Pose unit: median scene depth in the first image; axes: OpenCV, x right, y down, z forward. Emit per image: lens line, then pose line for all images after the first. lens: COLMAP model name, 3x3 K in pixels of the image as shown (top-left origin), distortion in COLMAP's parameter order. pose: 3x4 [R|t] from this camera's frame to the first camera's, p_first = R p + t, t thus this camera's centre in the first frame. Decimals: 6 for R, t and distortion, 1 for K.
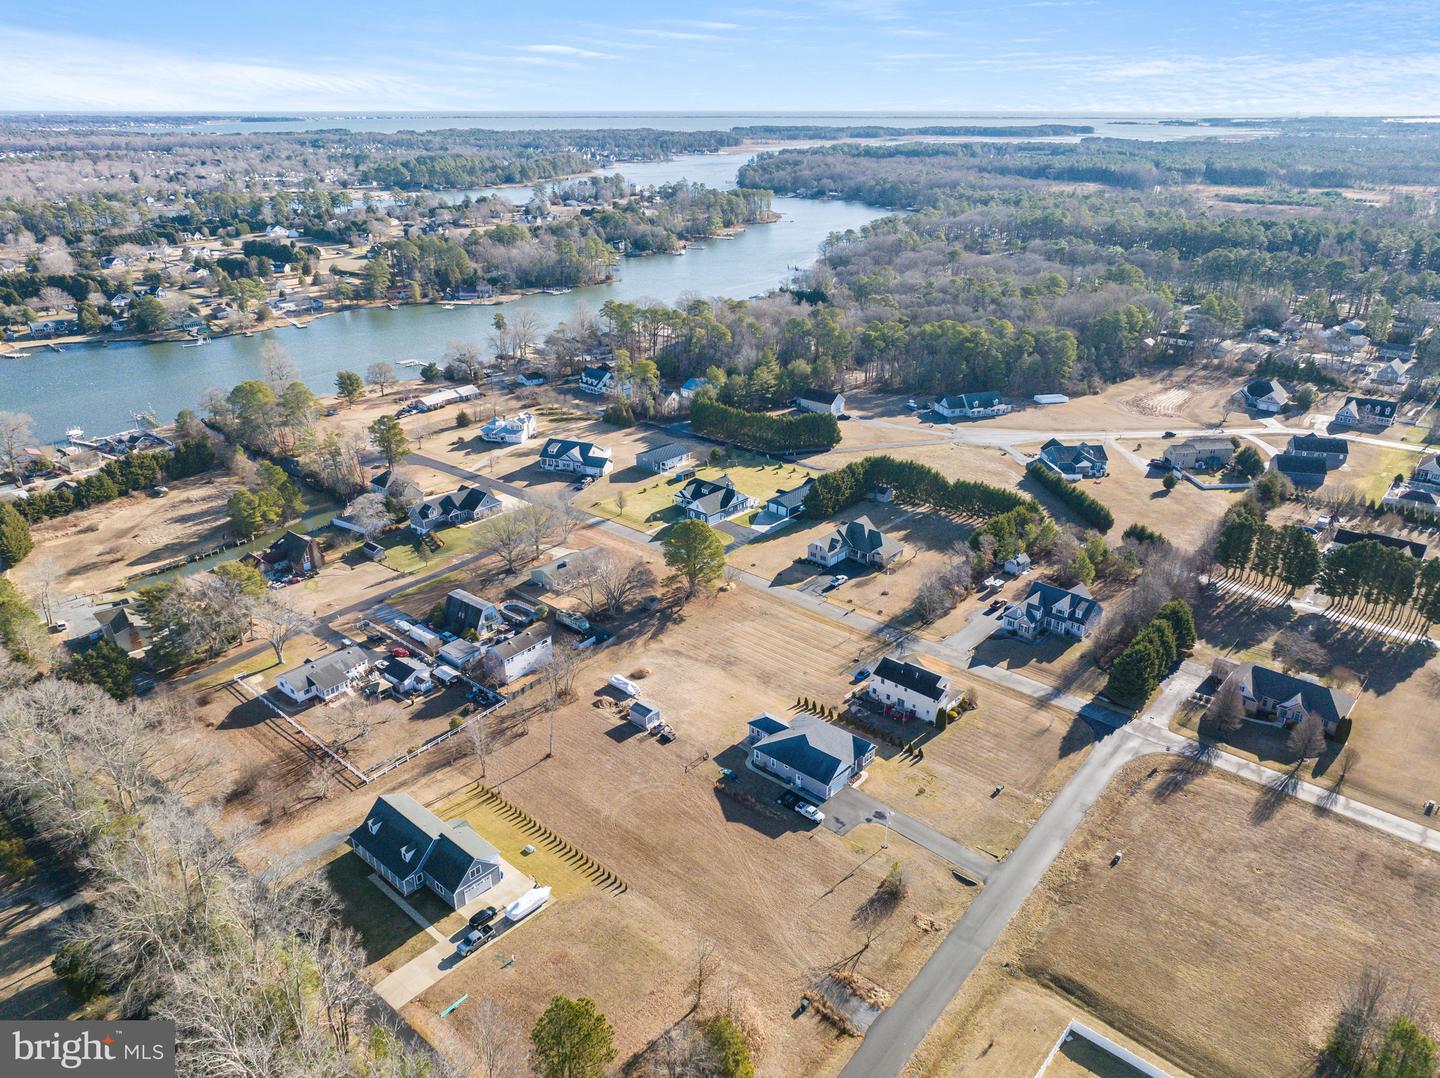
lens RADIAL K [[1003.0, 0, 720.0], [0, 1003.0, 539.0], [0, 0, 1]] dist [0.011476, -0.000413]
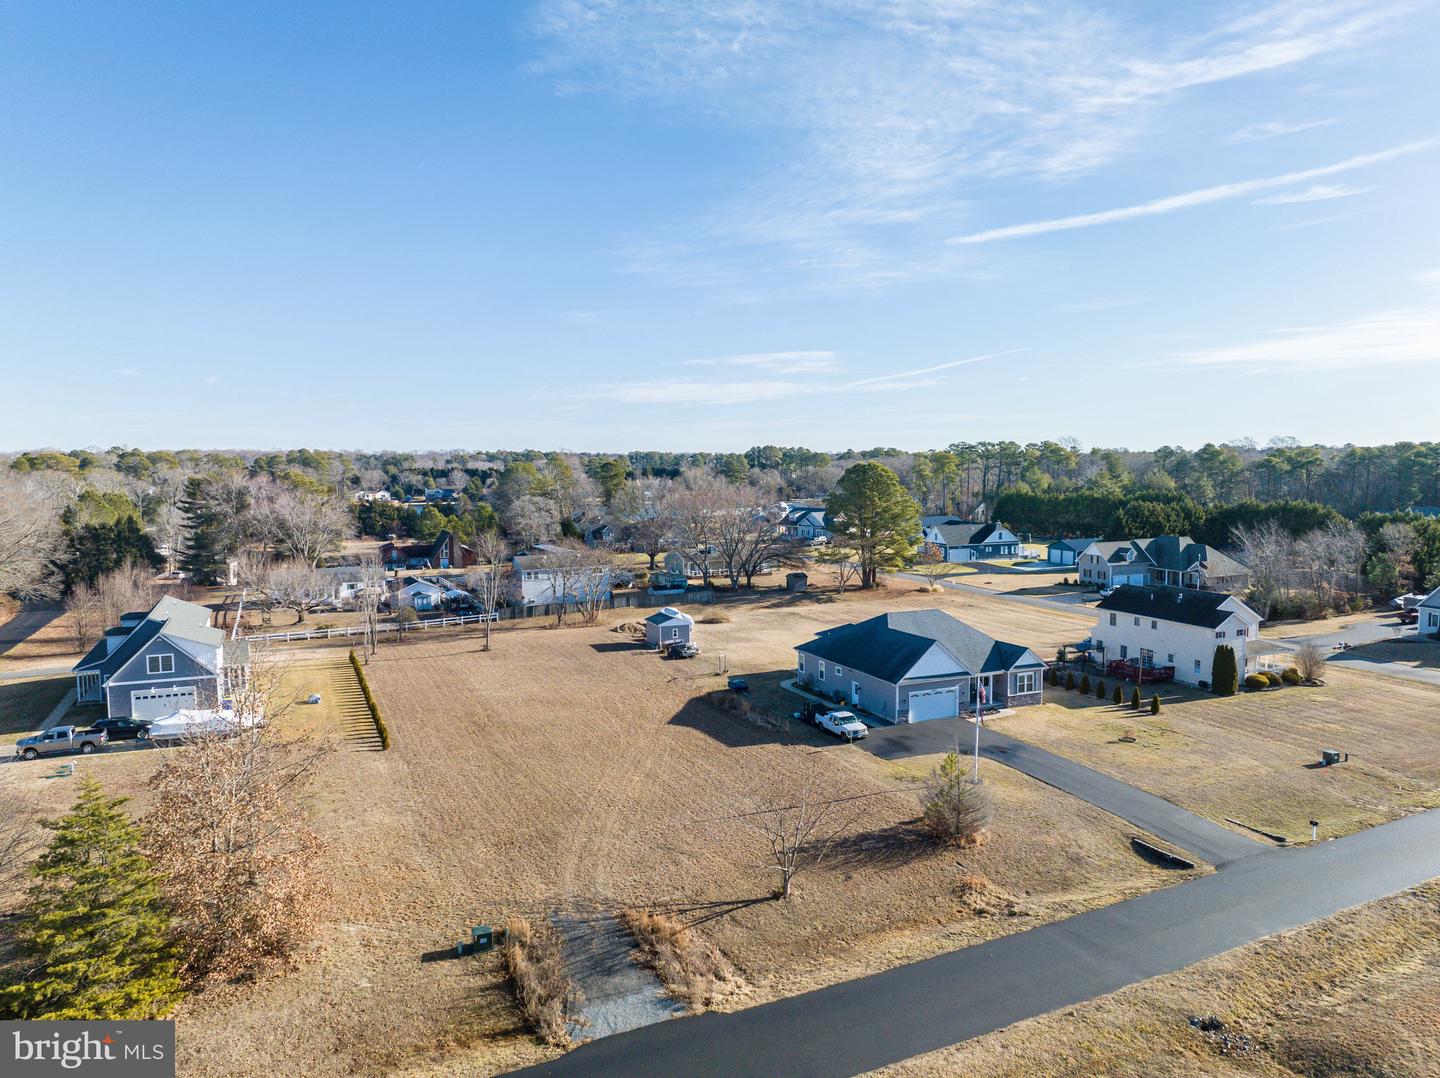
lens RADIAL K [[1017.7, 0, 720.0], [0, 1017.7, 539.0], [0, 0, 1]] dist [-0.035766, -0.002633]
pose [[0.909372, 0.026241, -0.415156, 0.195532], [-0.158302, 0.944750, -0.287035, 0.285479], [0.384686, 0.326741, 0.863283, 0.476113]]
